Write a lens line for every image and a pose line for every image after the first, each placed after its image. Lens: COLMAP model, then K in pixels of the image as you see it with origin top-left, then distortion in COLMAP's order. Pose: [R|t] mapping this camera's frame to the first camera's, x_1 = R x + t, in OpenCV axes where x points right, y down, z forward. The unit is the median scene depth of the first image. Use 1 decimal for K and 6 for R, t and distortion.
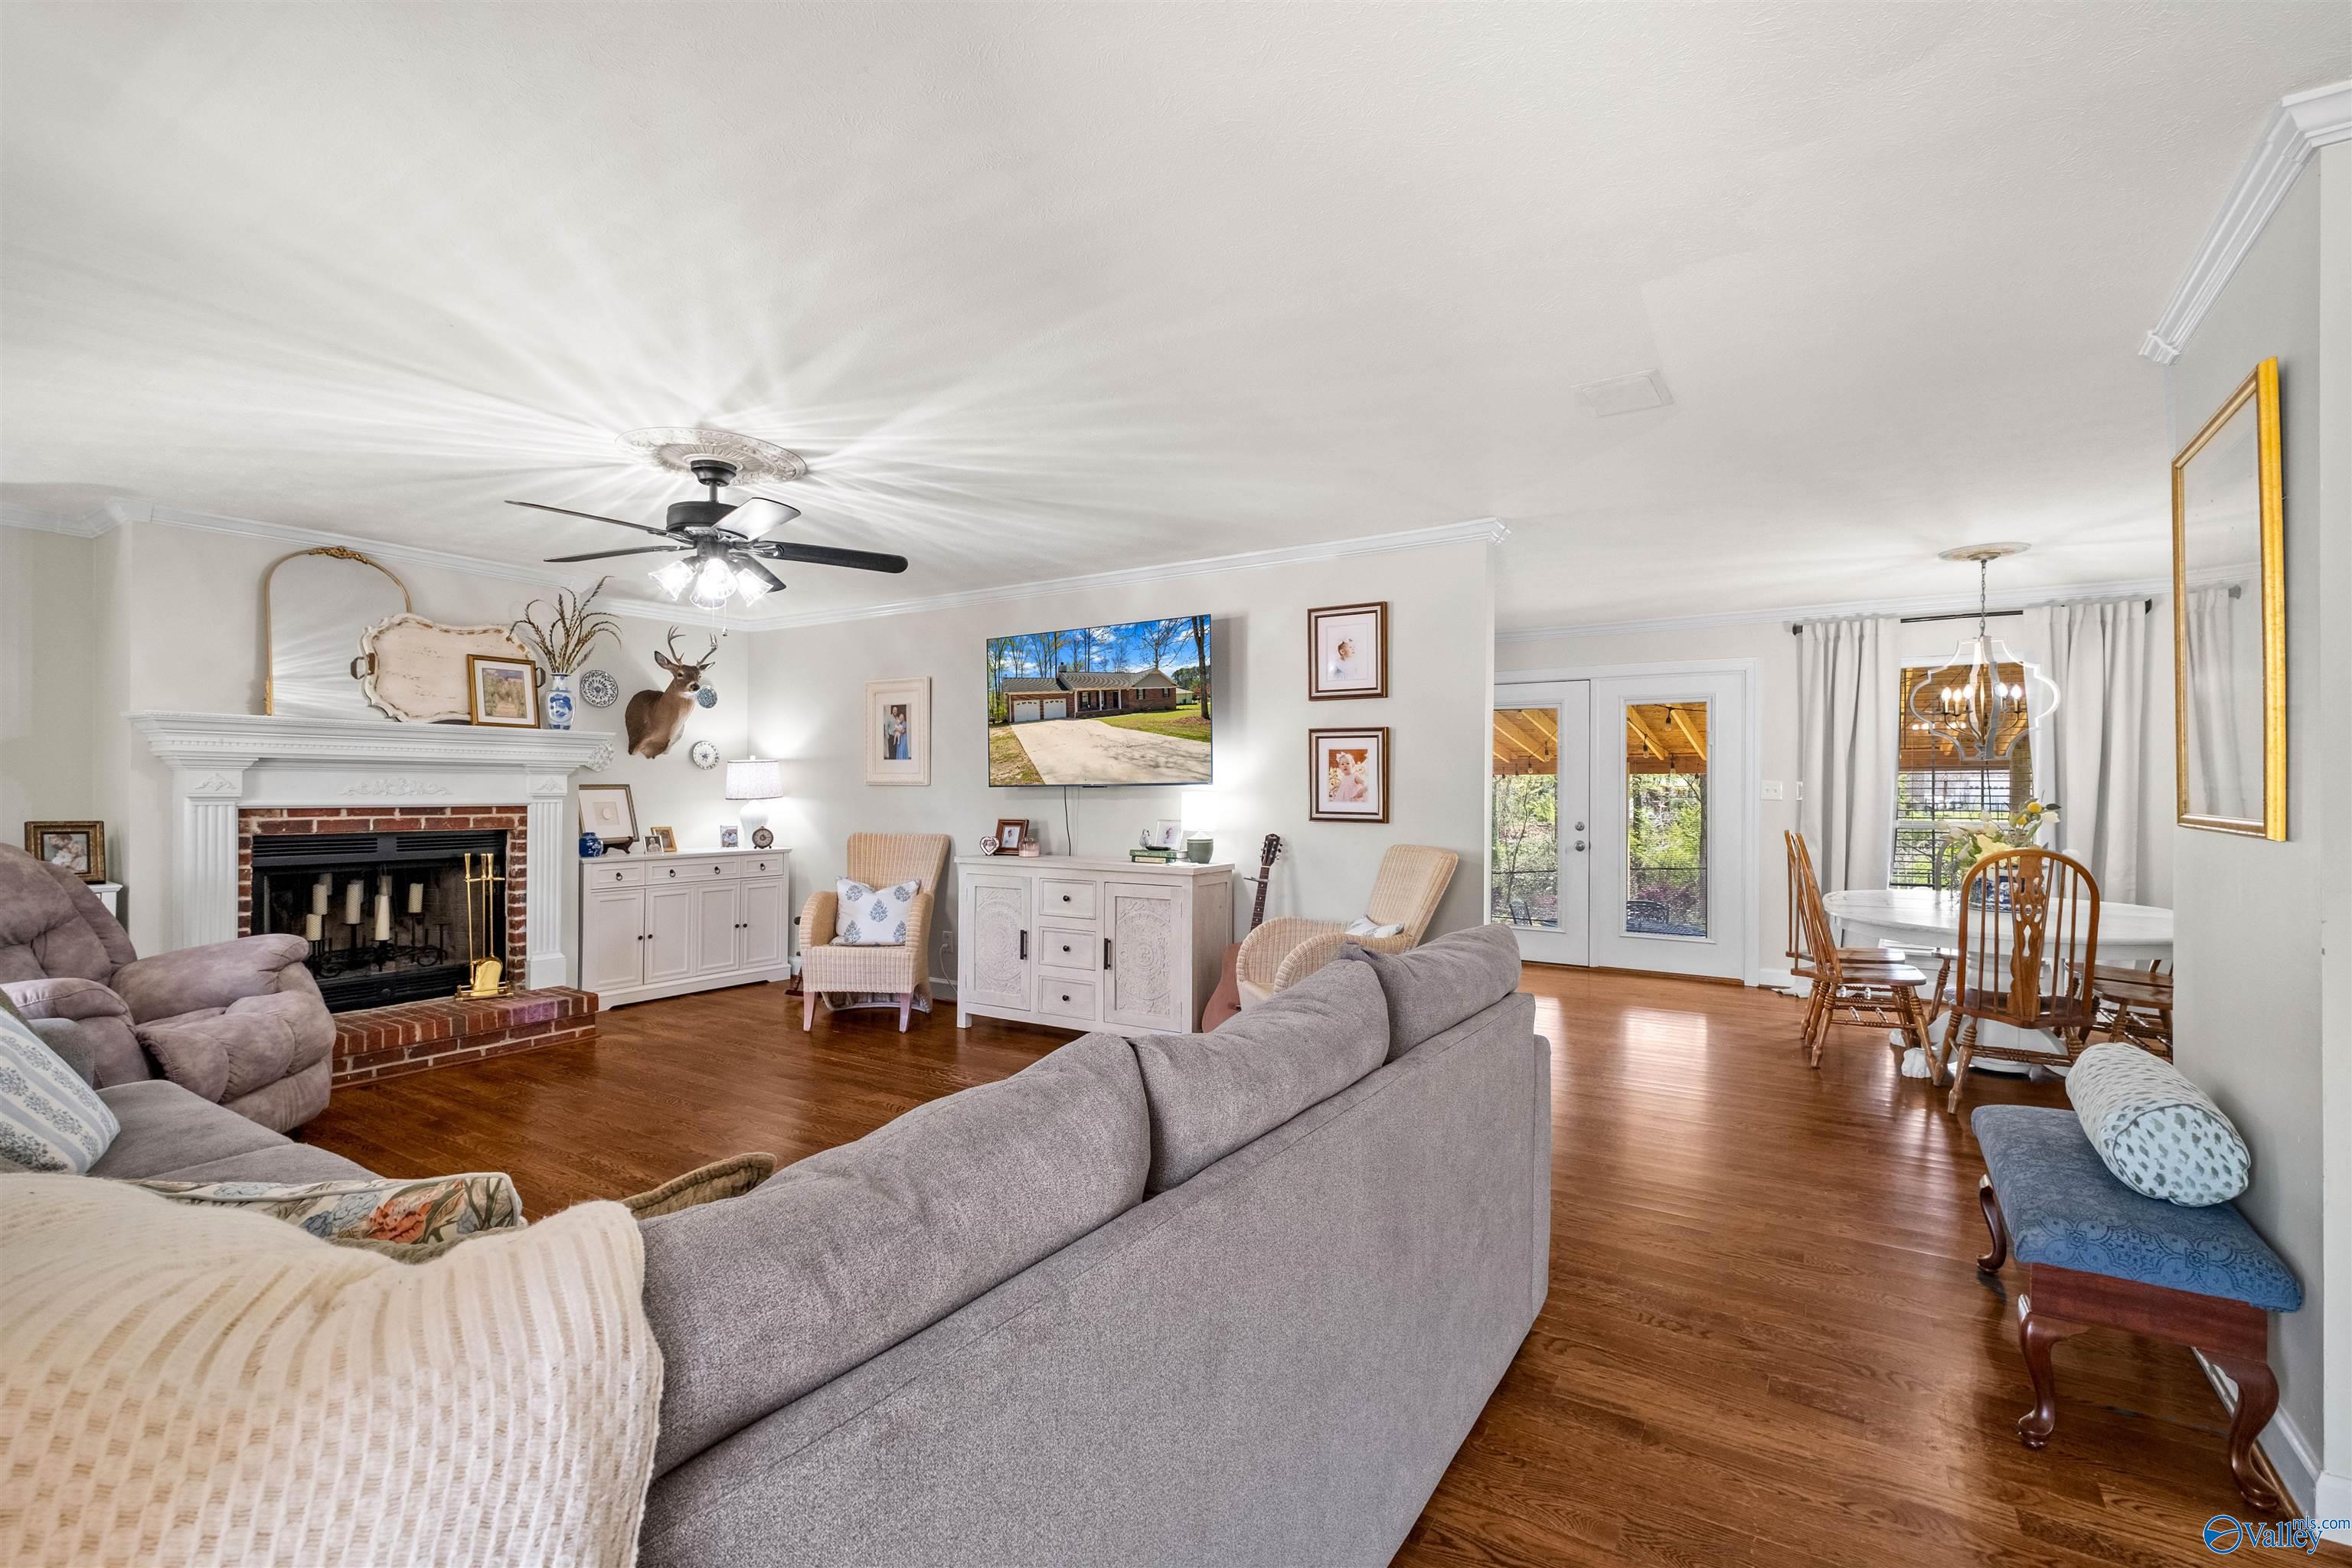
lens RADIAL K [[1032.0, 0, 1170.1], [0, 1032.0, 776.3], [0, 0, 1]] dist [0.016205, -0.009339]
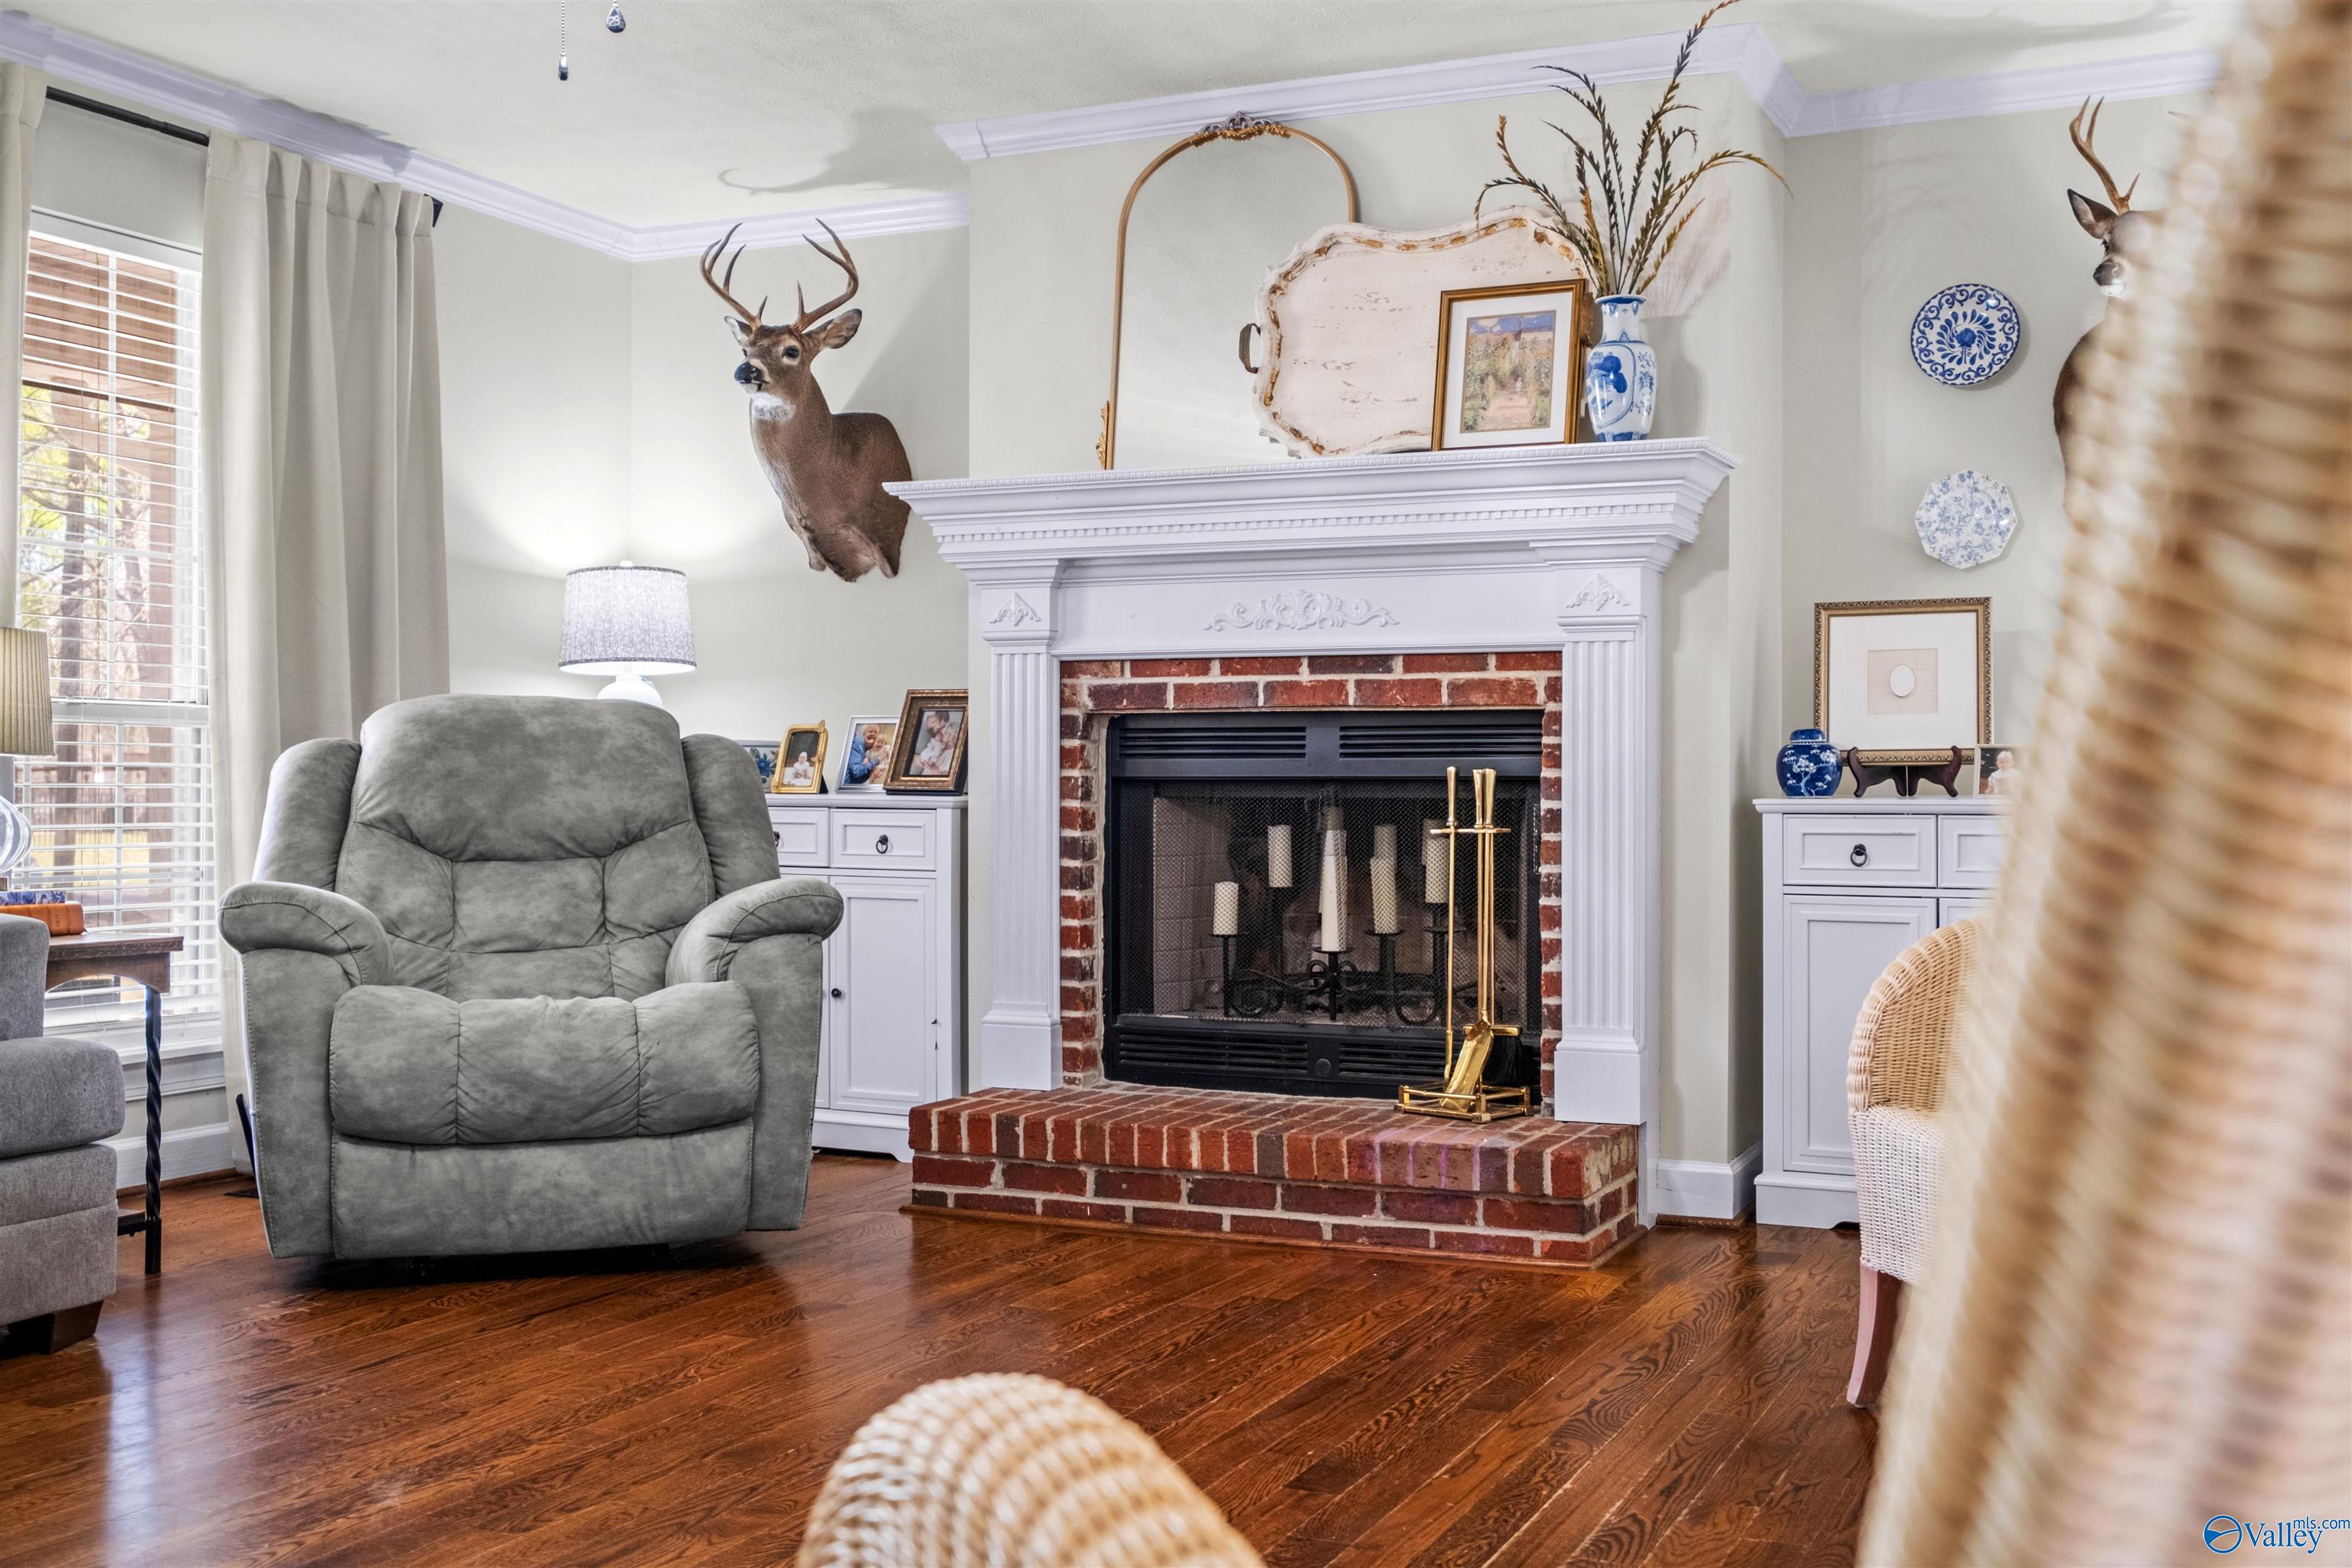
lens RADIAL K [[2423.2, 0, 1175.6], [0, 2423.2, 749.8], [0, 0, 1]] dist [-0.016787, -0.003438]
pose [[0.160508, -0.014285, -0.986931, 0.281677], [0.013198, 0.999837, -0.012325, 0.081738], [0.986946, -0.011048, 0.160671, 0.764913]]
